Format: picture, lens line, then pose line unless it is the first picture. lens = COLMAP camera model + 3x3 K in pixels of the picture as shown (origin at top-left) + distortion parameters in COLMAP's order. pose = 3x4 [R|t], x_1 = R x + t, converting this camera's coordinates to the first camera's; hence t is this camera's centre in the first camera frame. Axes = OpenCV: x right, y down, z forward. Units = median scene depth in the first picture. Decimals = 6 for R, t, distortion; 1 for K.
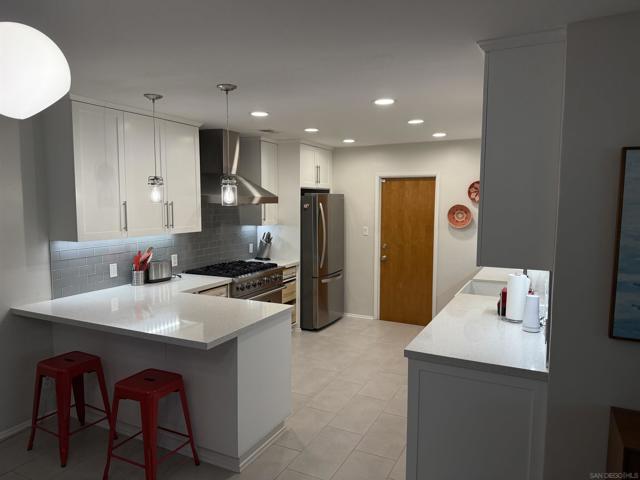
lens RADIAL K [[444.8, 0, 320.0], [0, 444.8, 240.0], [0, 0, 1]] dist [0.076138, -0.082855]
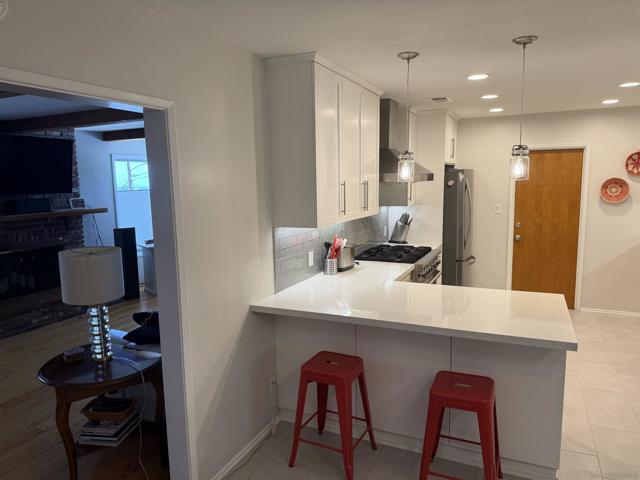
lens RADIAL K [[450.1, 0, 320.0], [0, 450.1, 240.0], [0, 0, 1]] dist [0.073997, -0.091350]
pose [[0.999121, -0.025895, 0.032967, -0.333923], [0.024510, 0.998828, 0.041744, -0.005115], [-0.034009, -0.040899, 0.998584, 0.074352]]
